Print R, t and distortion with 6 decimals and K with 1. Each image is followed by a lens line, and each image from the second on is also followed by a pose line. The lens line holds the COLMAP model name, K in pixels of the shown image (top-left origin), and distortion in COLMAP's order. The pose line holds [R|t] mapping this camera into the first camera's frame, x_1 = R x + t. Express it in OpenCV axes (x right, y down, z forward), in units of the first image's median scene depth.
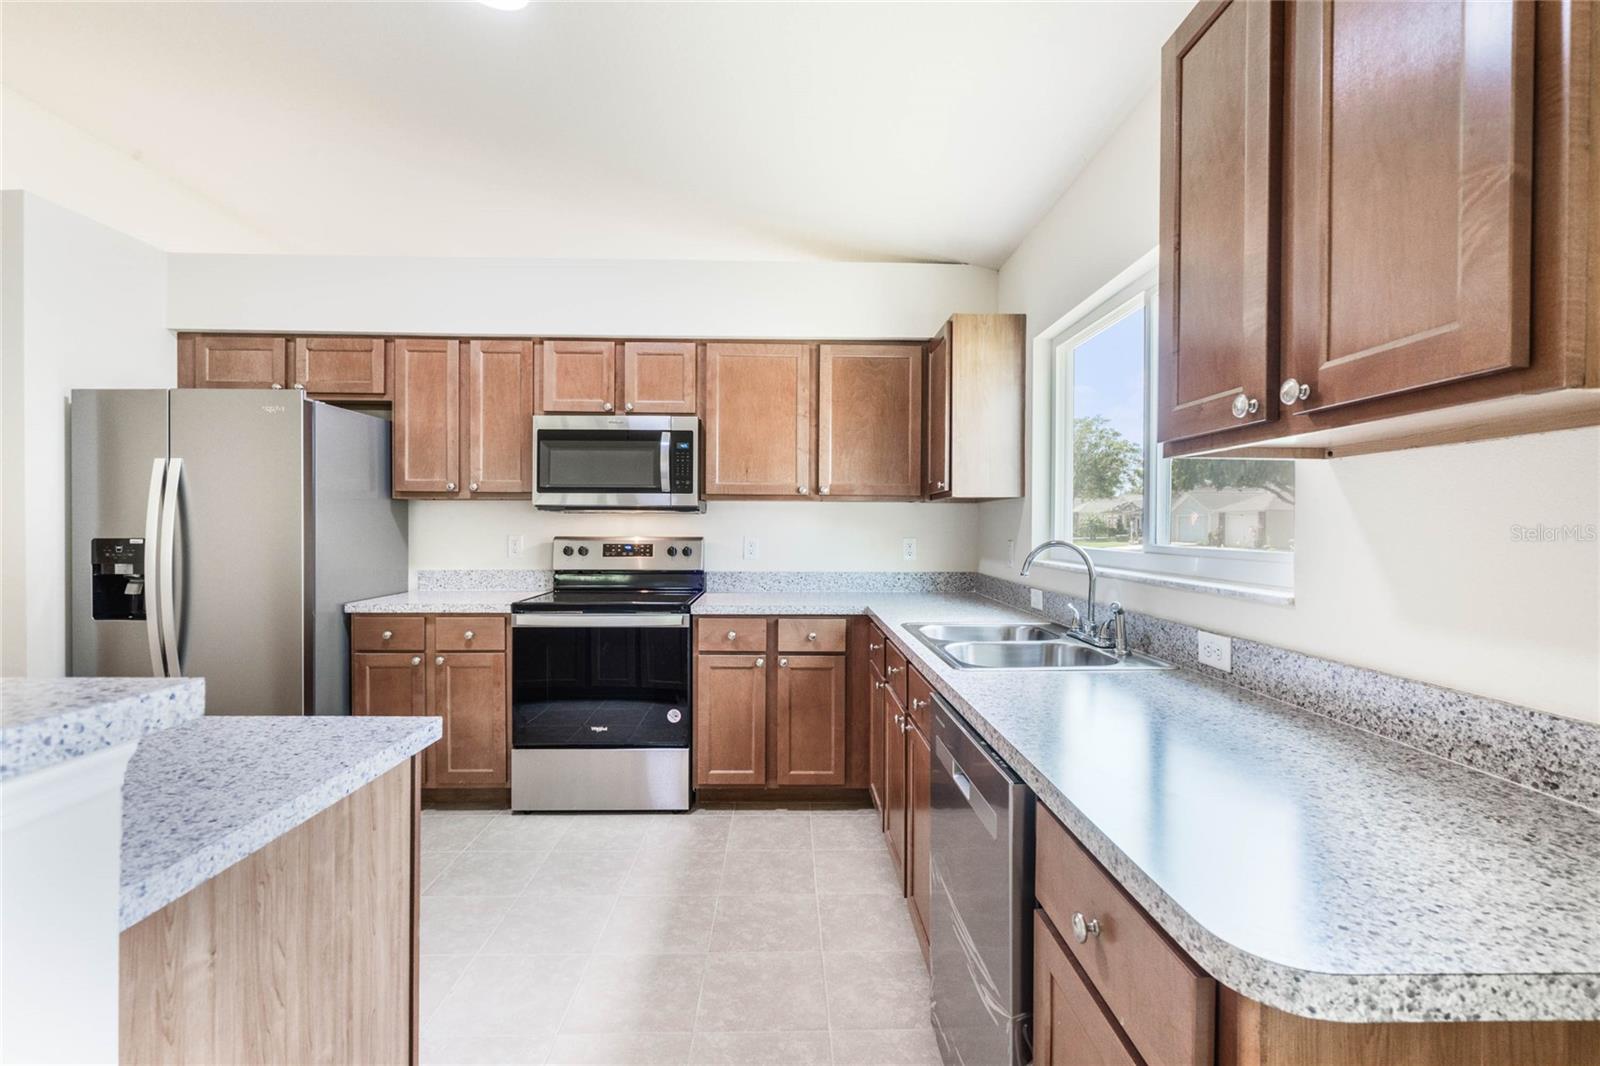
lens RADIAL K [[722.2, 0, 800.0], [0, 722.2, 533.0], [0, 0, 1]] dist [-0.005476, 0.000311]
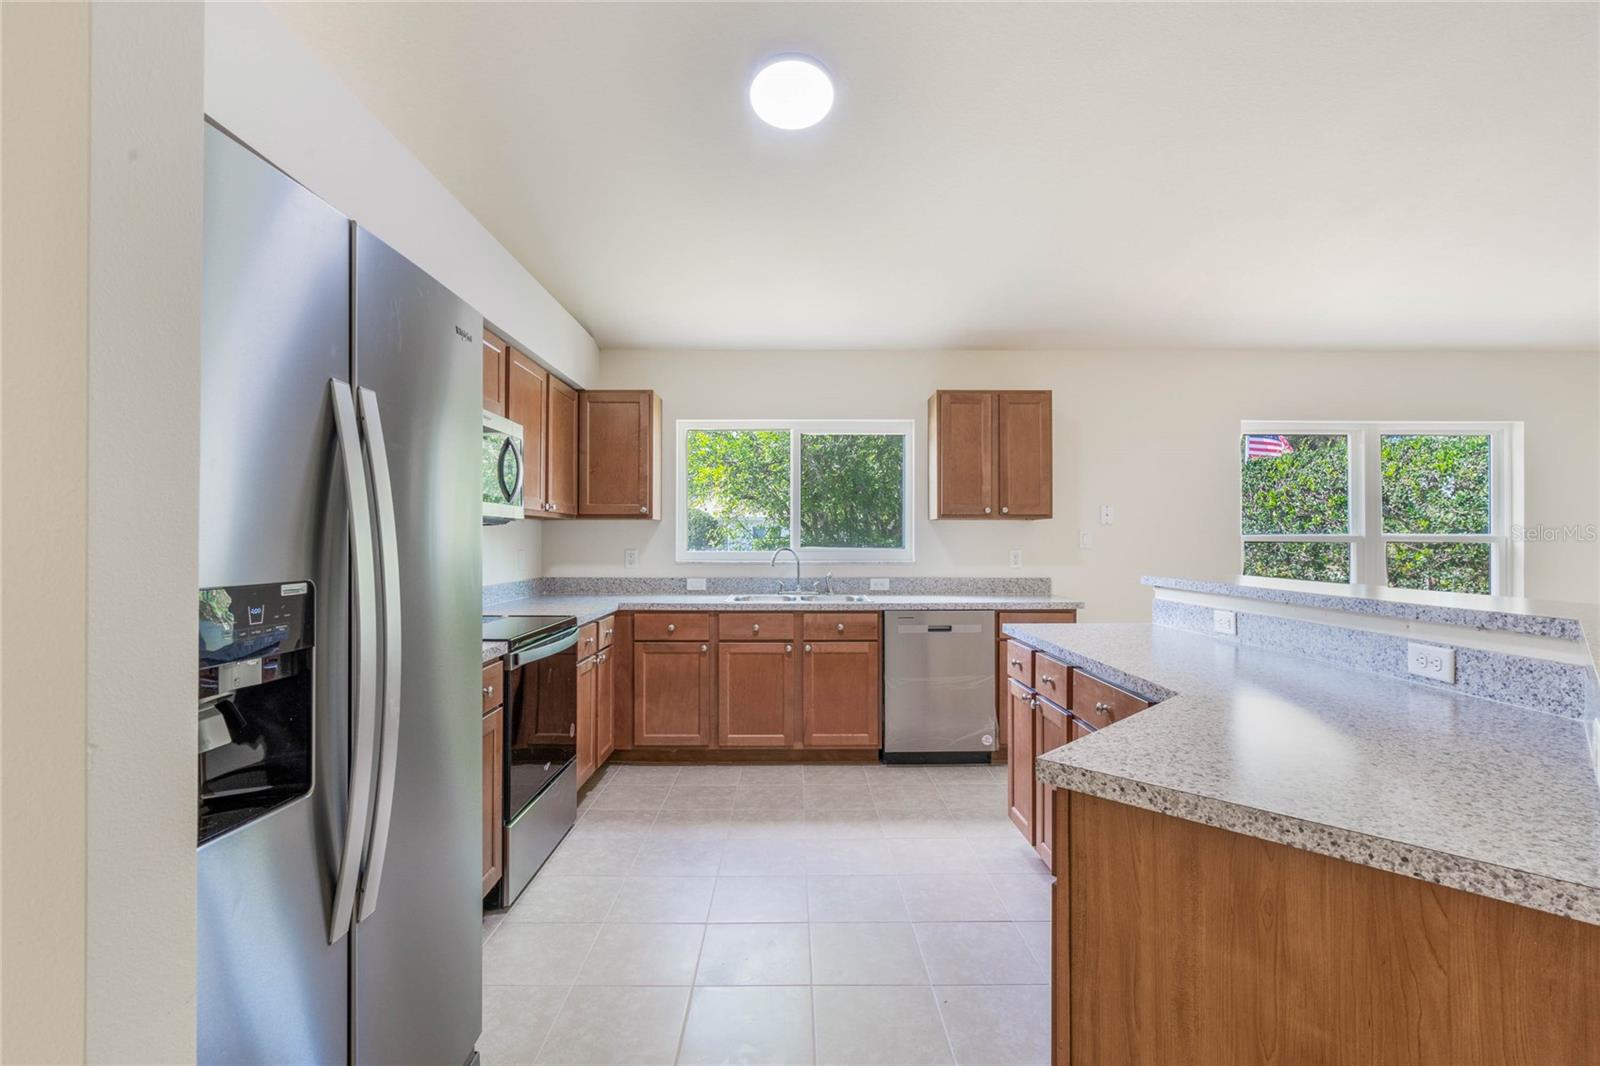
lens RADIAL K [[730.1, 0, 801.7], [0, 730.1, 536.1], [0, 0, 1]] dist [-0.004075, -0.000531]
pose [[0.012132, -0.000082, 0.999926, -1.085413], [0.008637, 0.999963, -0.000022, -0.011313], [-0.999889, 0.008636, 0.012132, 0.614262]]
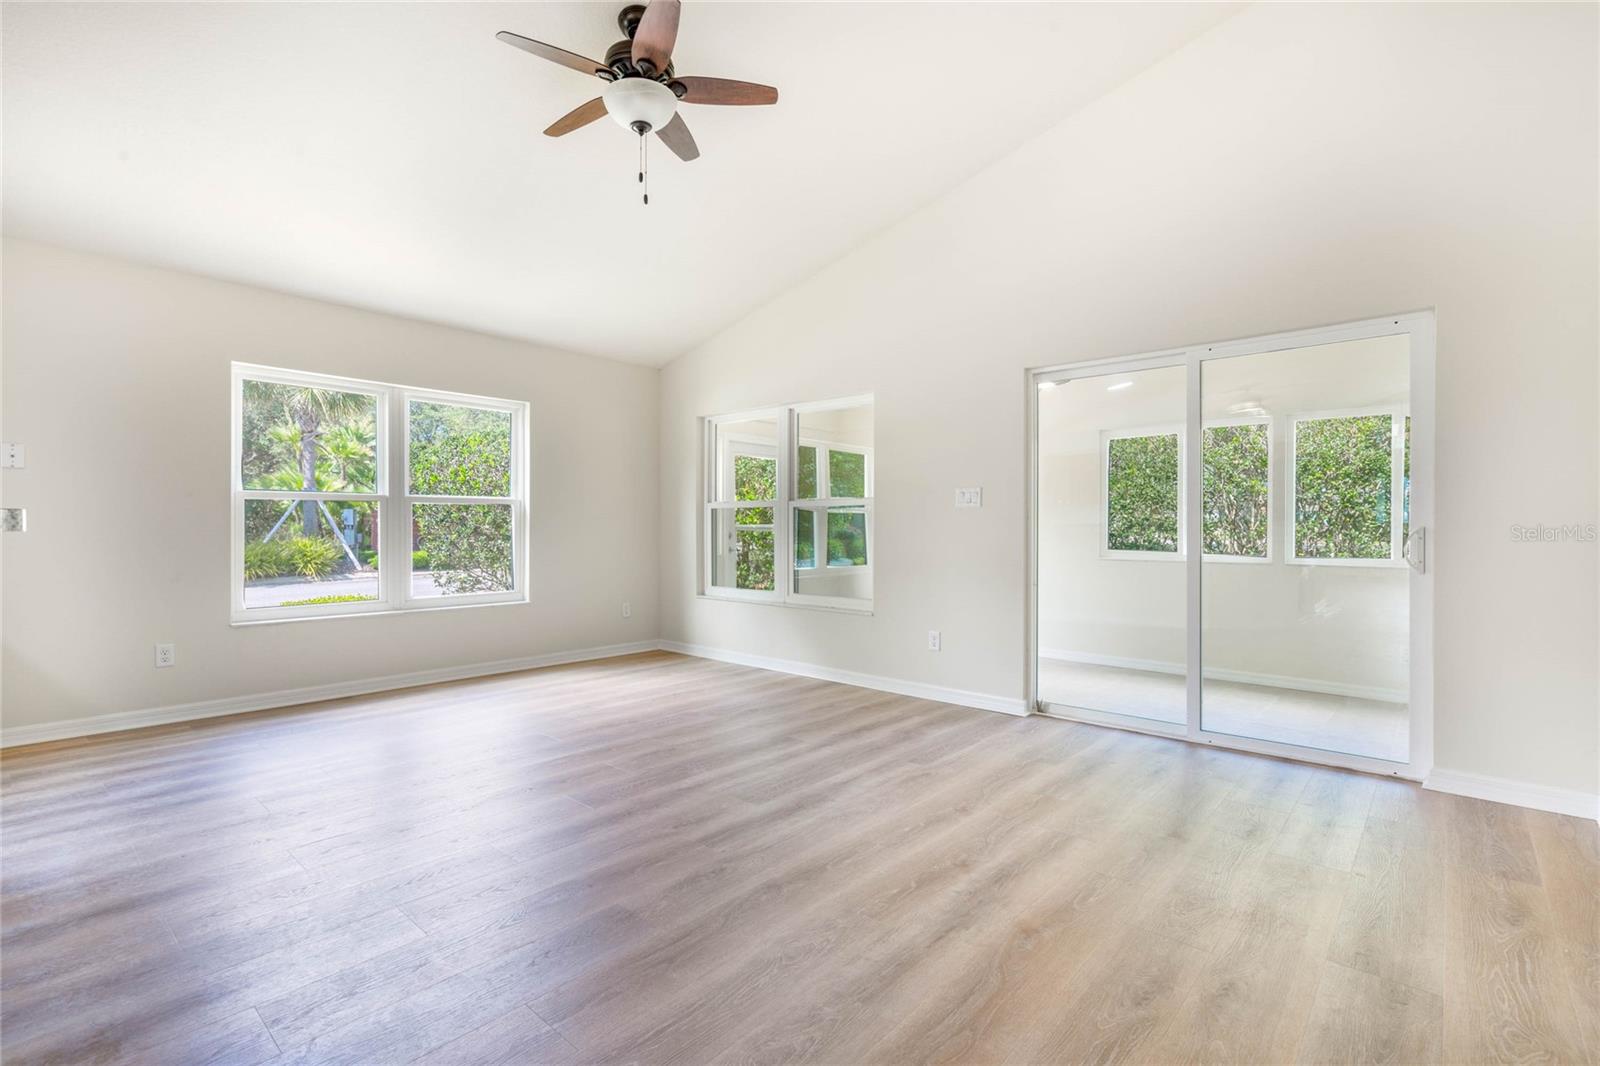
lens RADIAL K [[737.0, 0, 801.4], [0, 737.0, 529.4], [0, 0, 1]] dist [-0.001753, 0.000144]
pose [[-0.733551, -0.009401, 0.679569, -1.256141], [-0.000391, 0.999910, 0.013412, 0.045436], [-0.679634, 0.009573, -0.733489, 0.060778]]
